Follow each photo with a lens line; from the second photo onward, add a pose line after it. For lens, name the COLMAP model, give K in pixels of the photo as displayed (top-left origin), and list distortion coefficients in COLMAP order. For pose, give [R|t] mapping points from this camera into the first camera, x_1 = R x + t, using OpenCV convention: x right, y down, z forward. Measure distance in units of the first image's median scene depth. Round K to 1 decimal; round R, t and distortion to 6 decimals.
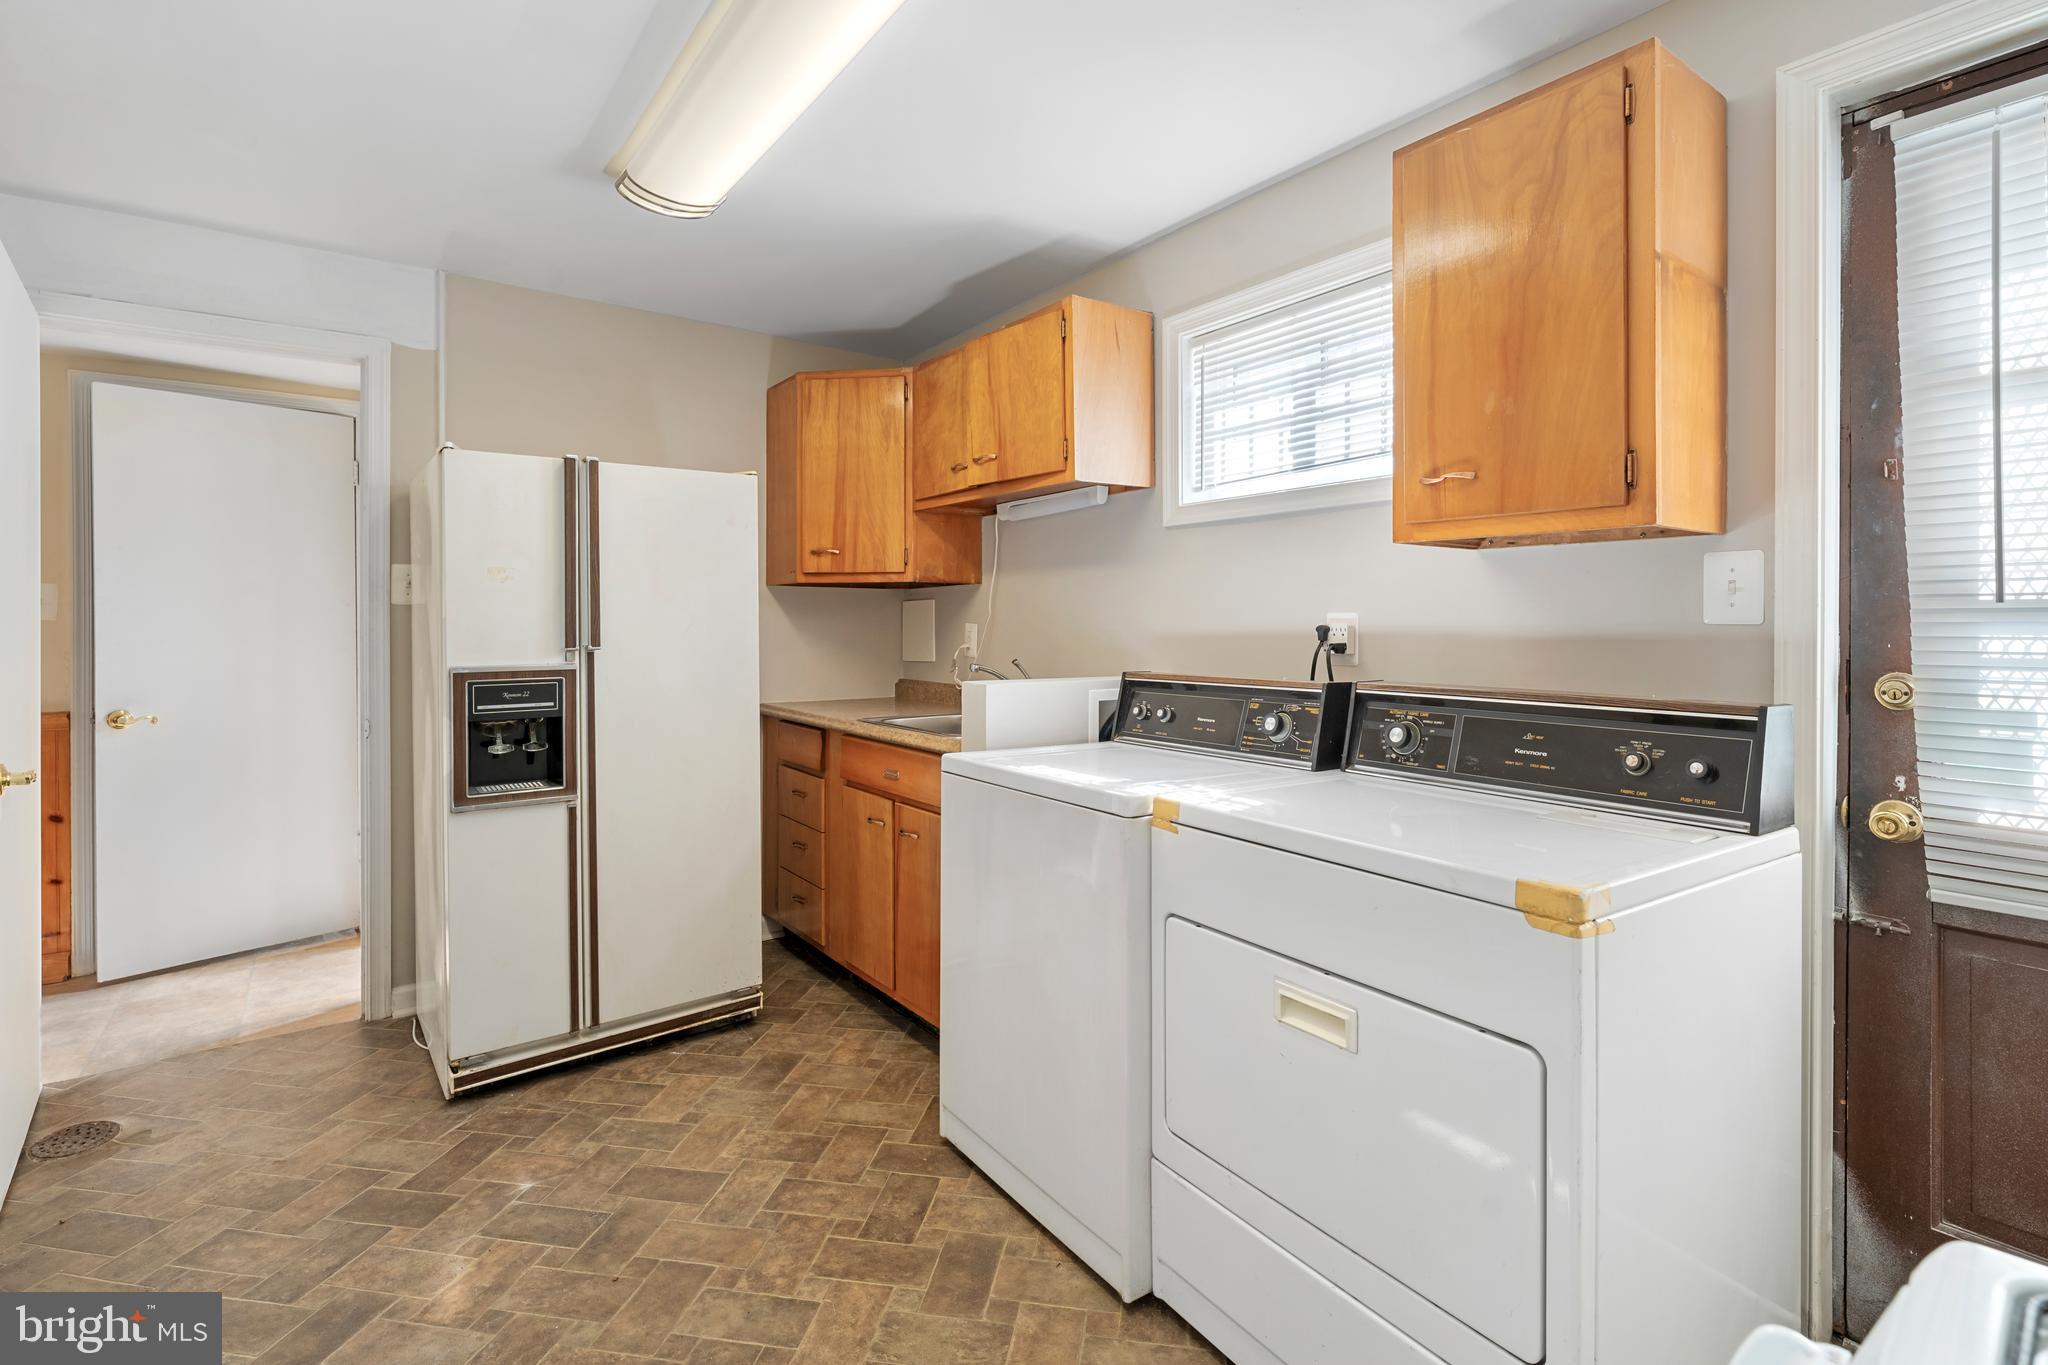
lens RADIAL K [[961.5, 0, 1013.7], [0, 961.5, 621.9], [0, 0, 1]] dist [0.000109, -0.000077]
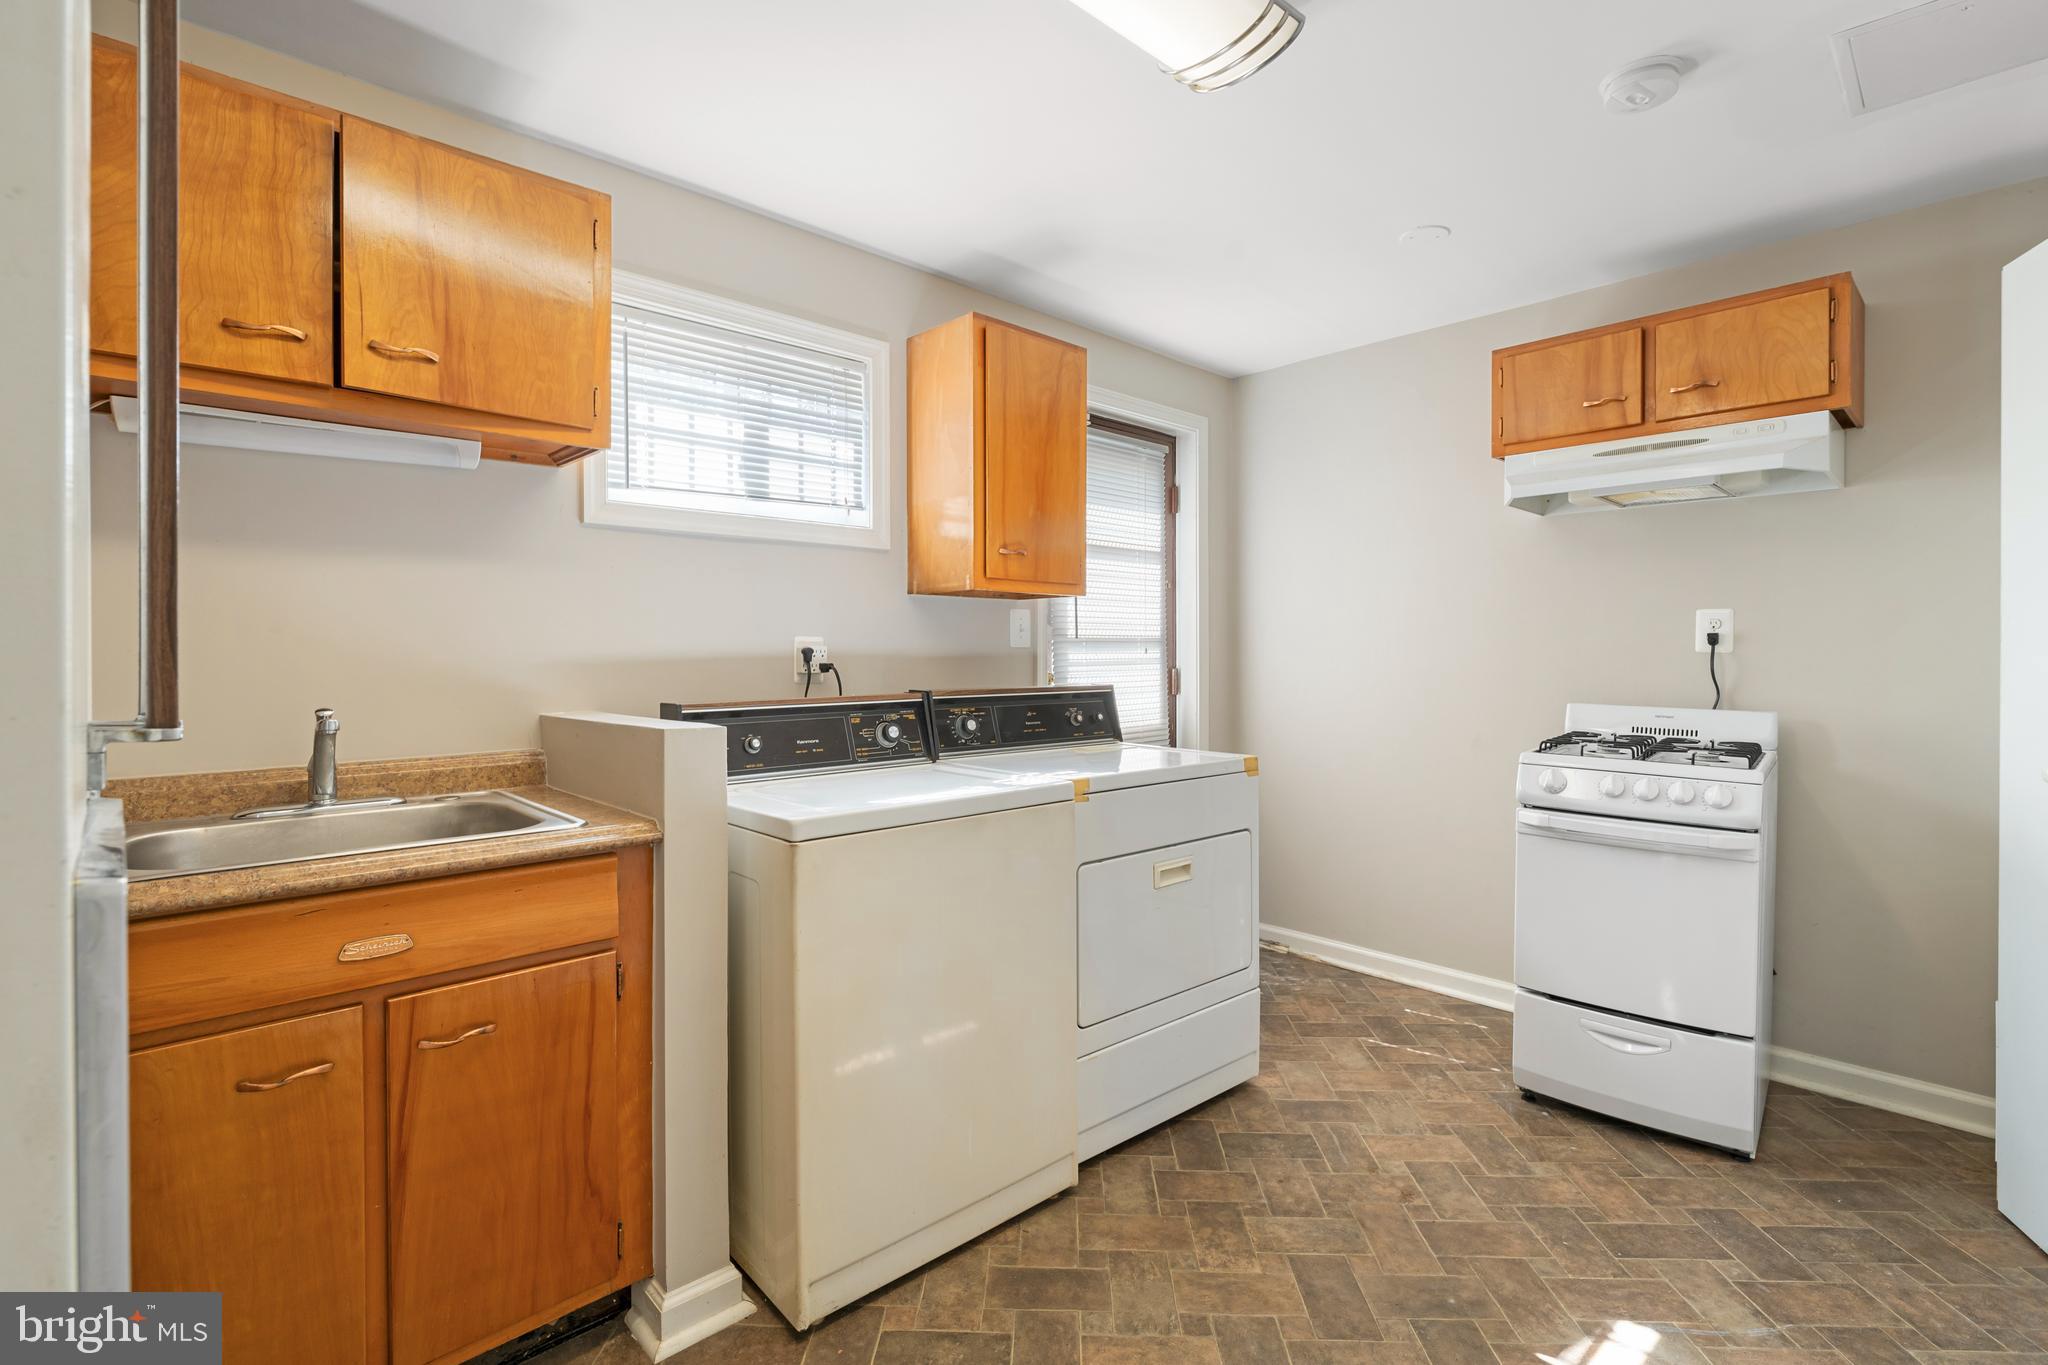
lens RADIAL K [[947.0, 0, 1020.3], [0, 947.0, 652.9], [0, 0, 1]] dist [0.000914, -0.000257]
pose [[-0.138276, -0.001506, 0.990393, -0.815946], [-0.000159, 0.999999, 0.001499, 0.007973], [-0.990394, 0.000050, -0.138276, 0.925505]]
